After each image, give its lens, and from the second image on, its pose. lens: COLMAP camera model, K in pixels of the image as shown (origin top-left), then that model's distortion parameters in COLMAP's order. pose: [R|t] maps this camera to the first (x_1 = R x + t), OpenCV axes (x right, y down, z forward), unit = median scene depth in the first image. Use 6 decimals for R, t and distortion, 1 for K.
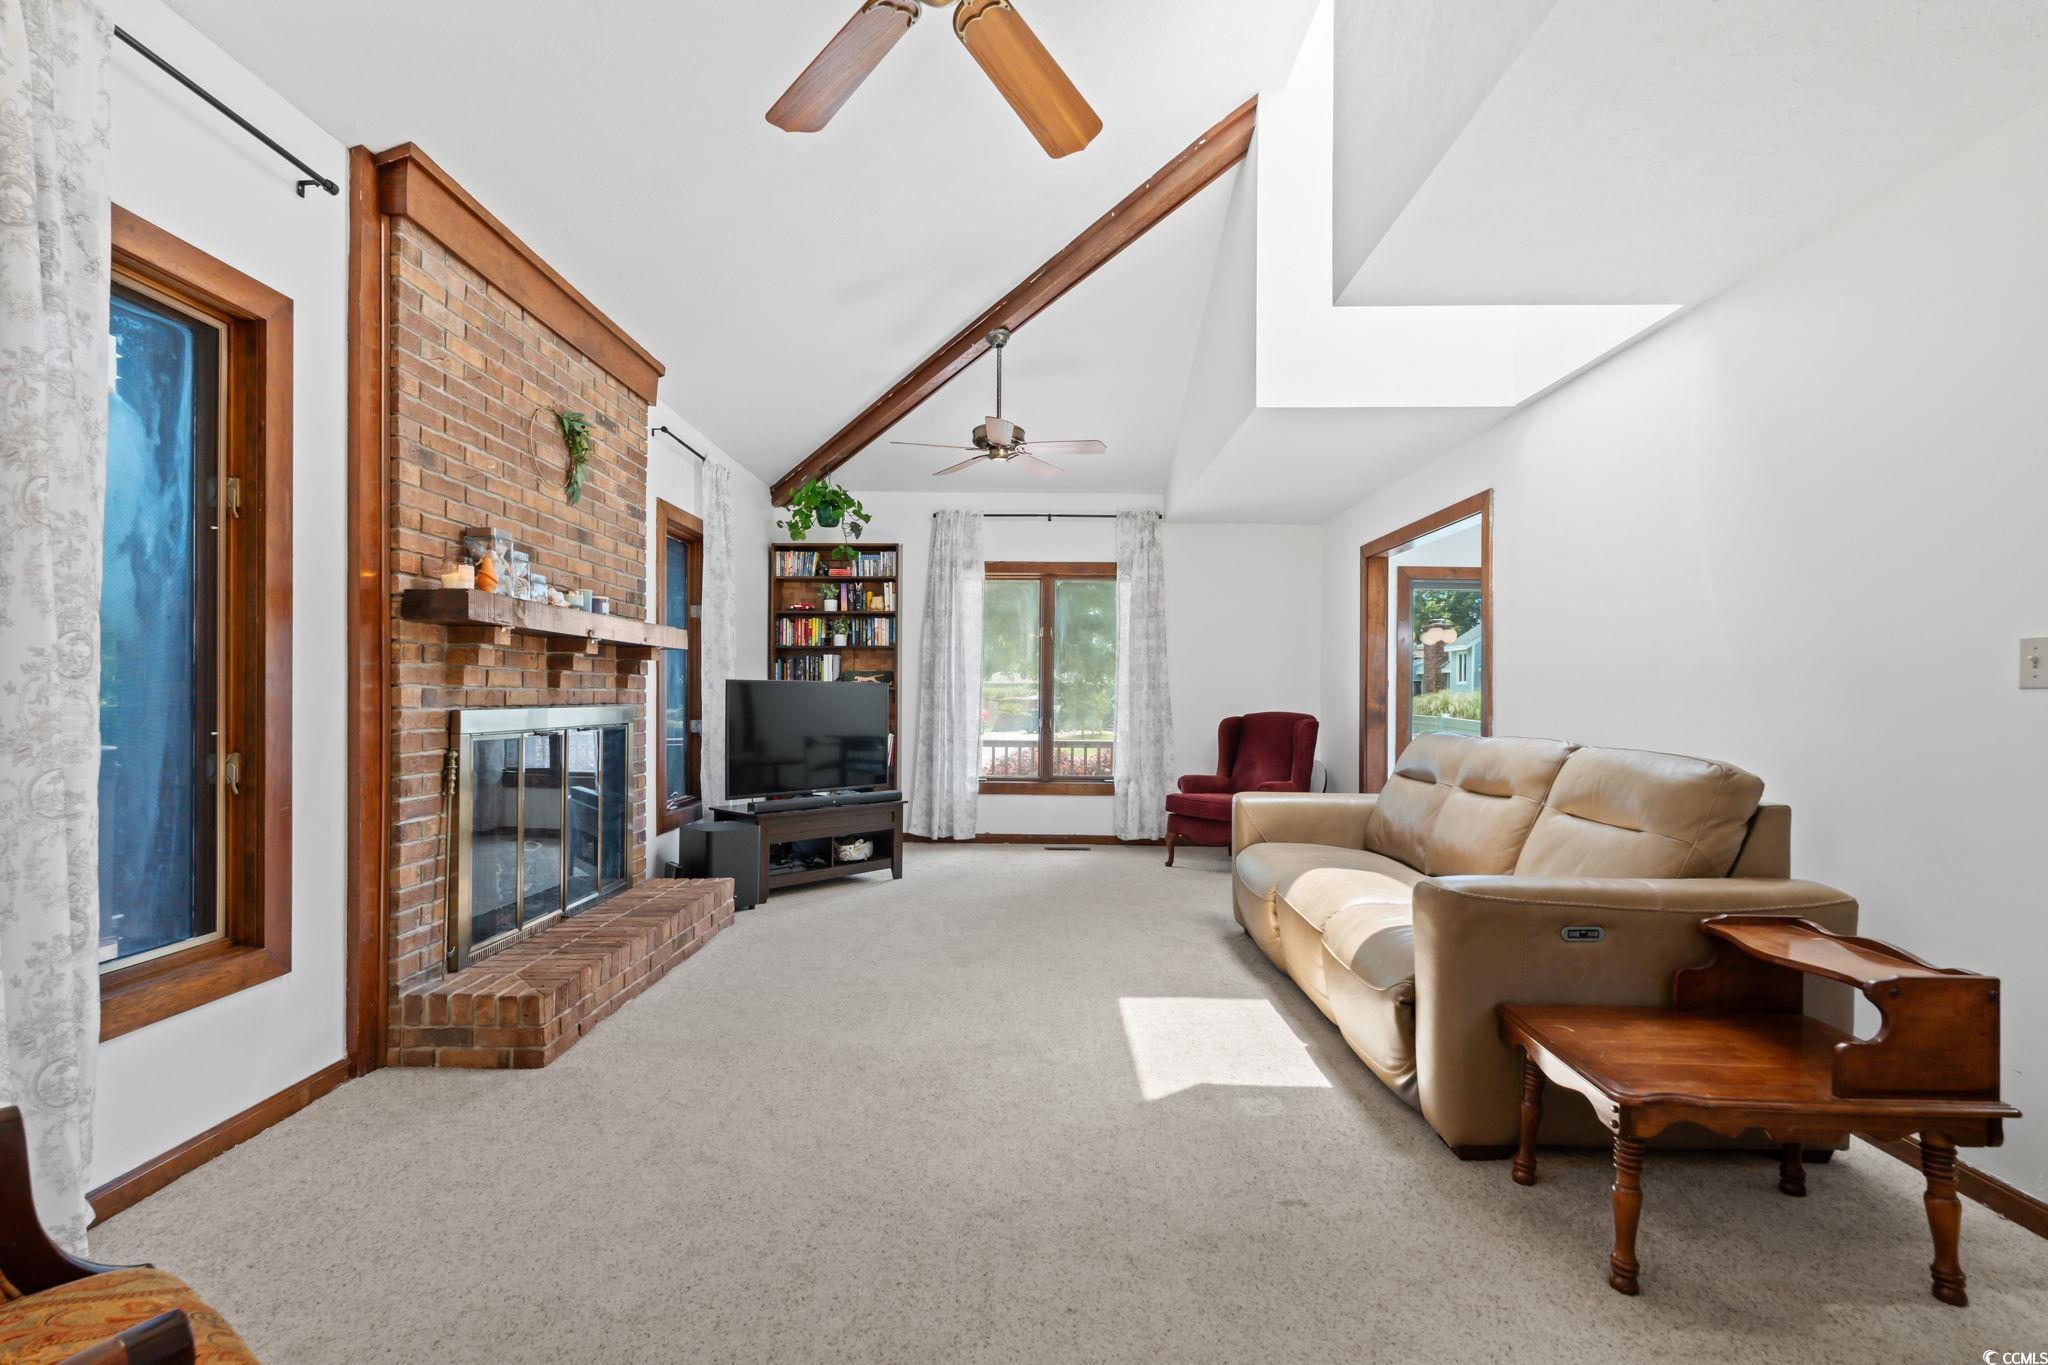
lens RADIAL K [[903.4, 0, 1016.2], [0, 903.4, 691.7], [0, 0, 1]] dist [0.000060, 0.000108]
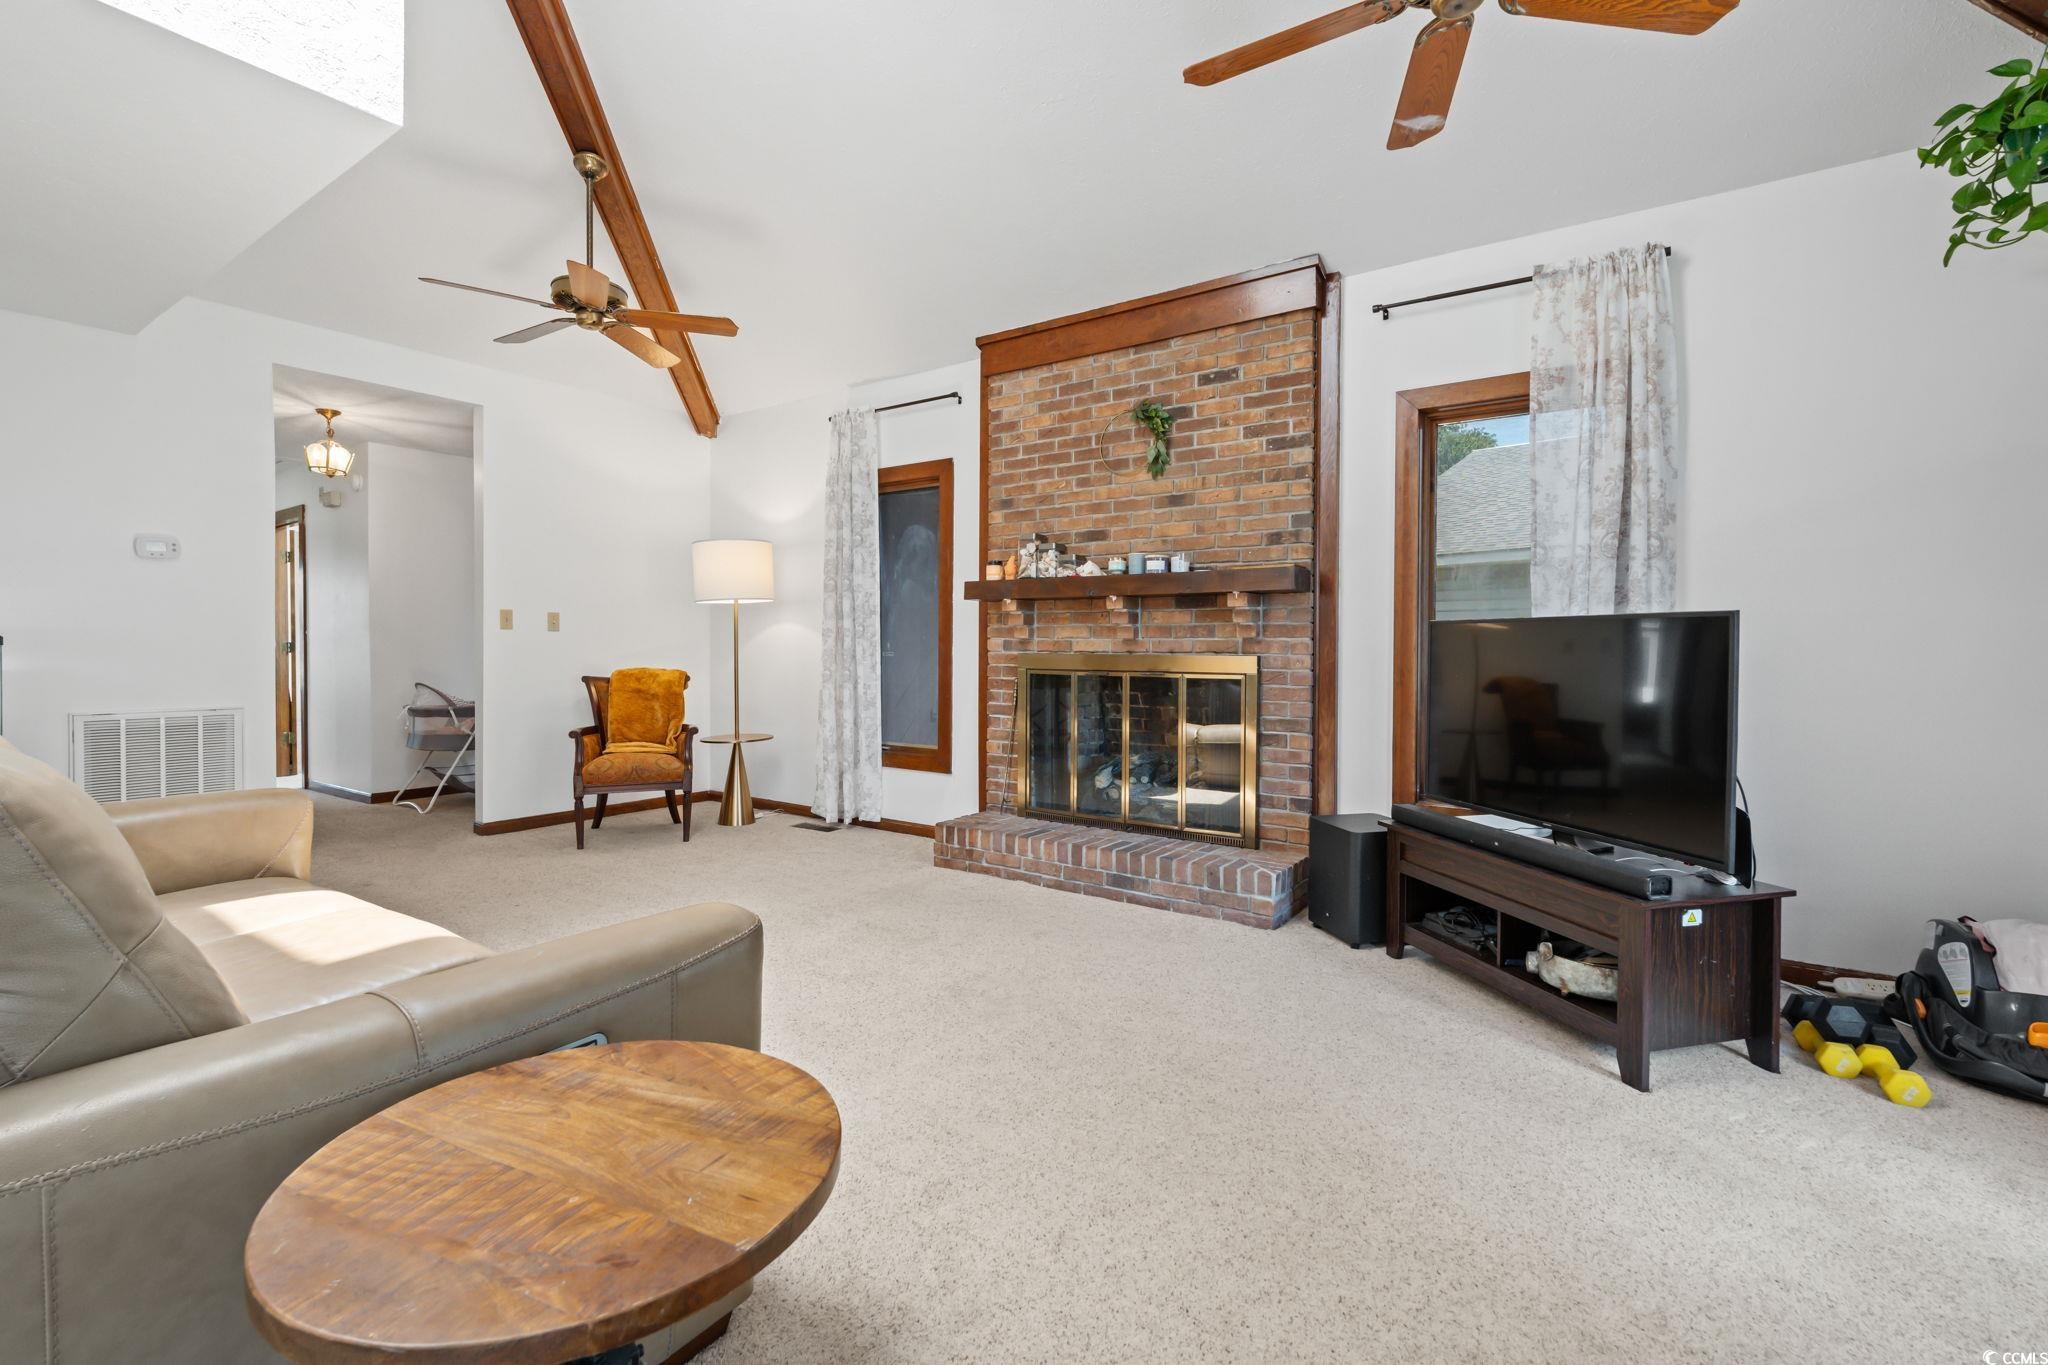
lens RADIAL K [[911.4, 0, 1027.8], [0, 911.4, 650.2], [0, 0, 1]] dist [-0.000476, 0.000051]
pose [[-0.562219, -0.002945, -0.826983, 0.341600], [-0.003497, 0.999993, -0.001183, 0.008226], [0.826981, 0.002227, -0.562225, 0.925187]]
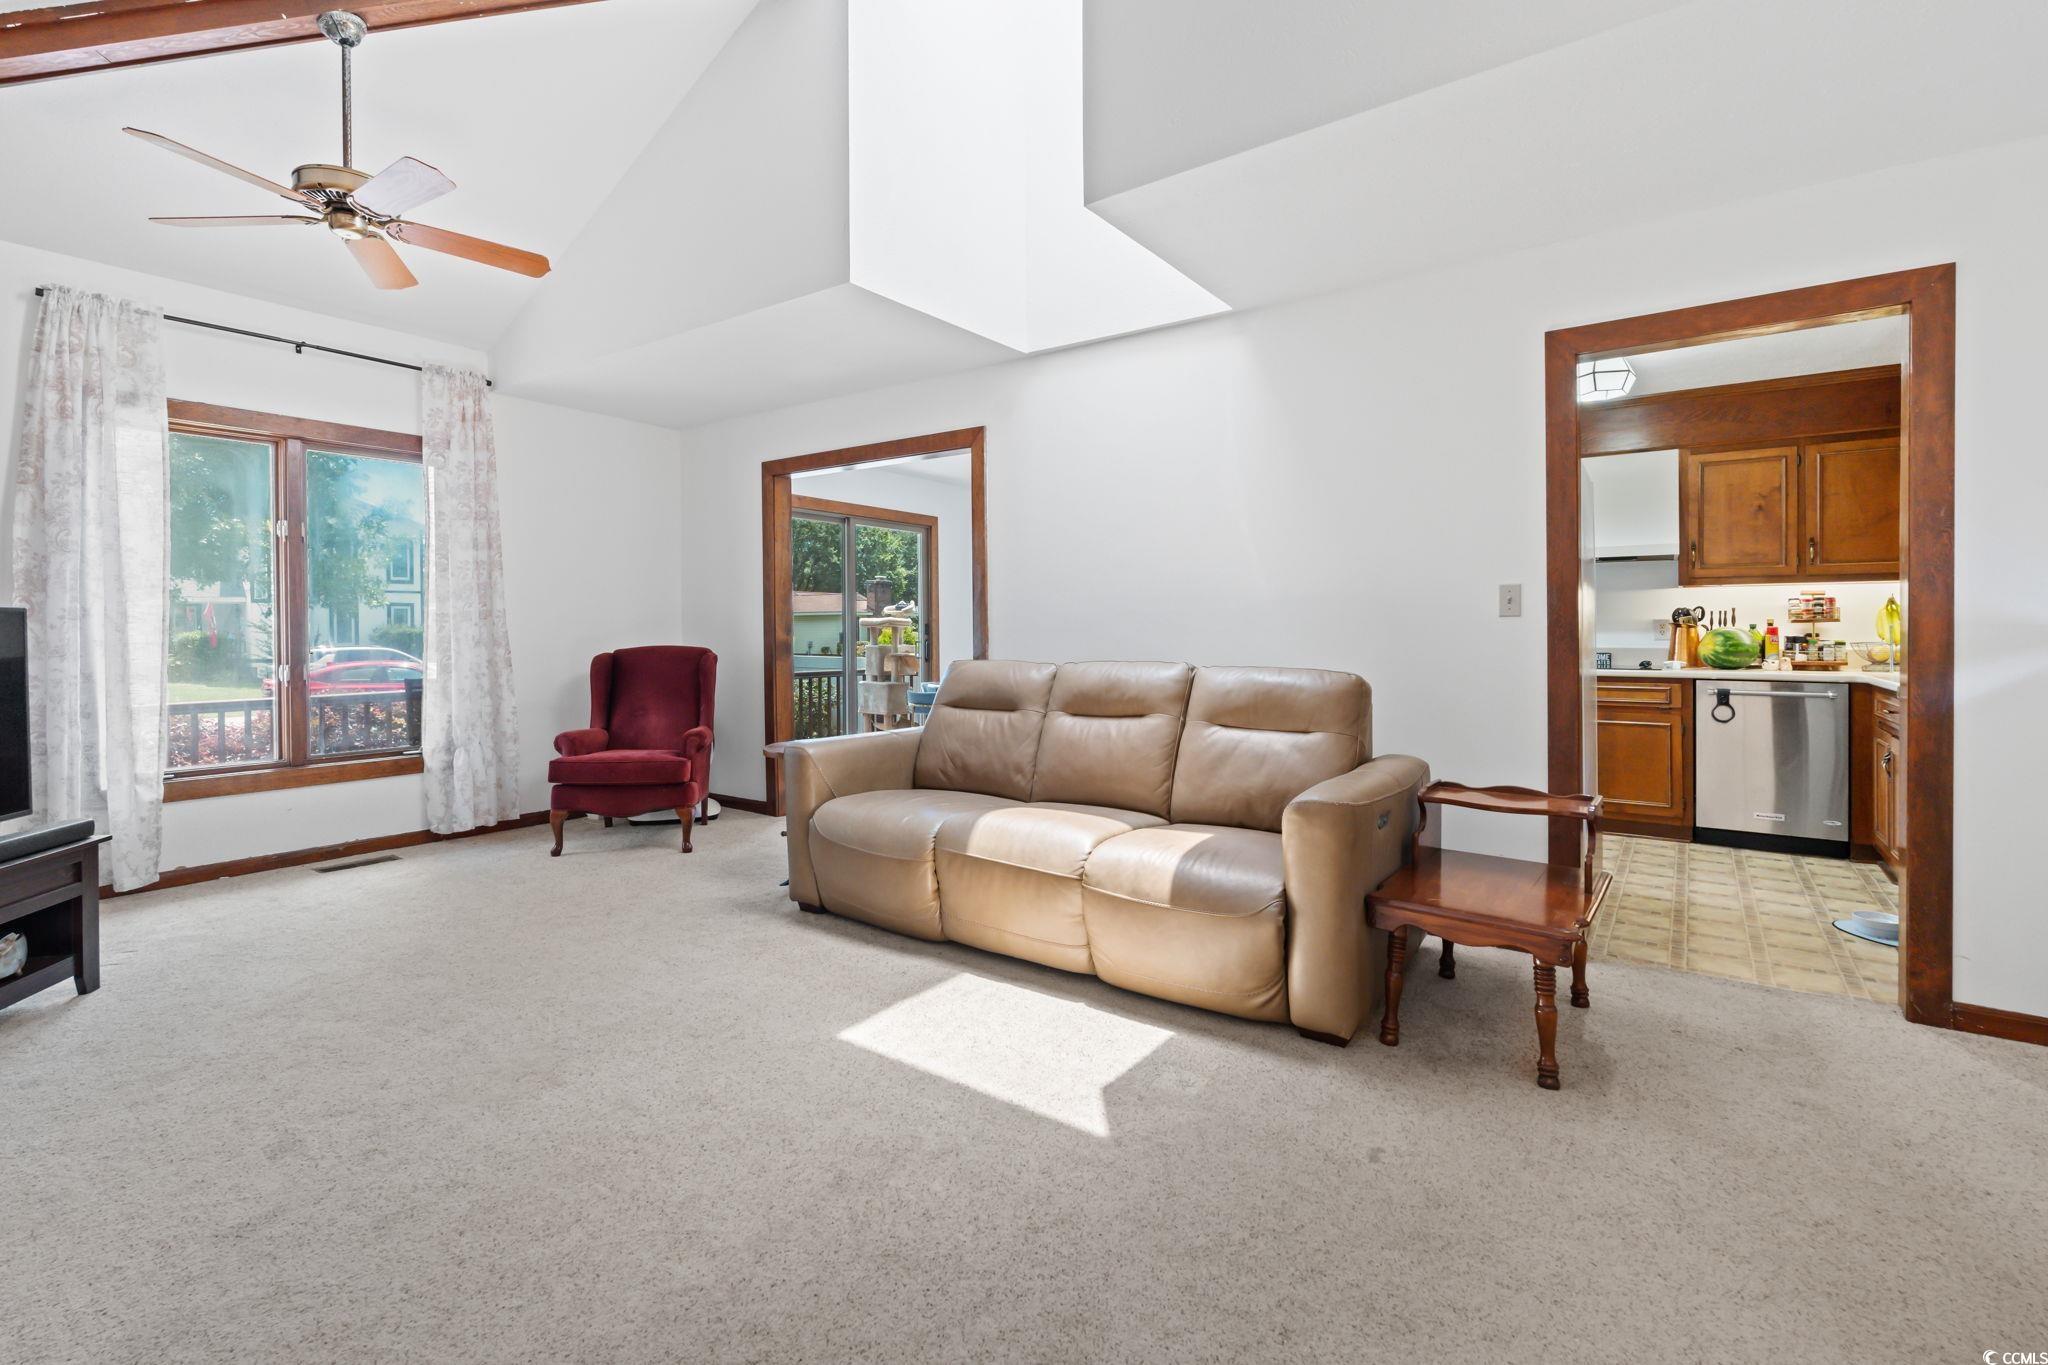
lens RADIAL K [[916.6, 0, 1021.9], [0, 916.6, 631.0], [0, 0, 1]] dist [-0.002874, -0.000502]
pose [[0.569552, -0.014666, 0.821825, -0.231957], [0.004692, 0.999883, 0.014592, -0.001998], [-0.821942, -0.004455, 0.569554, 0.251553]]
